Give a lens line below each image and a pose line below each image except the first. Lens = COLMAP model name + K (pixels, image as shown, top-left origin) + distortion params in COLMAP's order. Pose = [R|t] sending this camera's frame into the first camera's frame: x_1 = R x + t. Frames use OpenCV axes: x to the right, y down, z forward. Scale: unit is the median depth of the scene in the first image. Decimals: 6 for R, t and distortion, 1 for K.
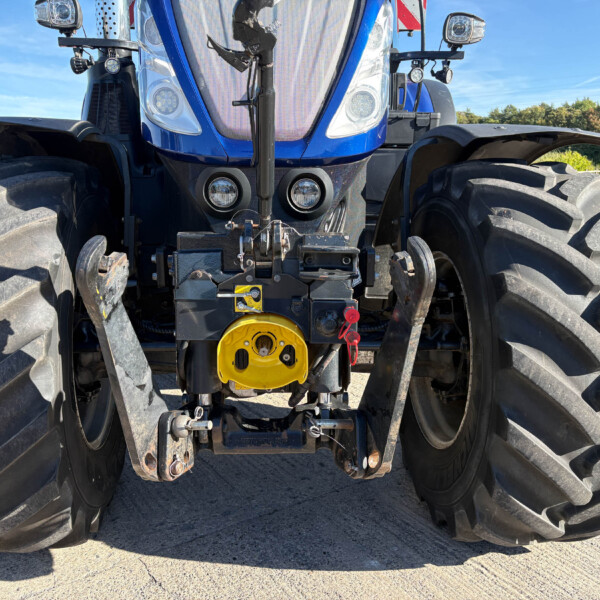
lens RADIAL K [[597.2, 0, 294.4], [0, 597.2, 302.1], [0, 0, 1]] dist [0.023746, 0.000000]
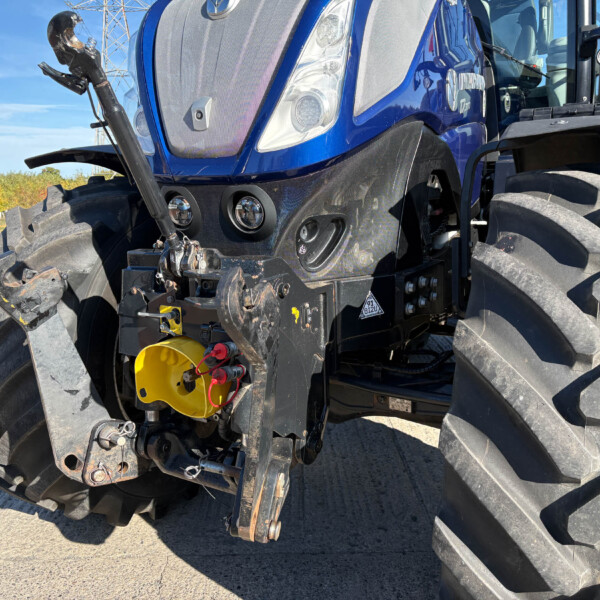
lens RADIAL K [[597.2, 0, 298.7], [0, 597.2, 296.8], [0, 0, 1]] dist [0.023746, 0.000000]
pose [[0.844969, 0.081300, -0.528600, 0.597612], [-0.093932, 0.995574, 0.002971, -0.064470], [0.526502, 0.047142, 0.848866, 0.275965]]
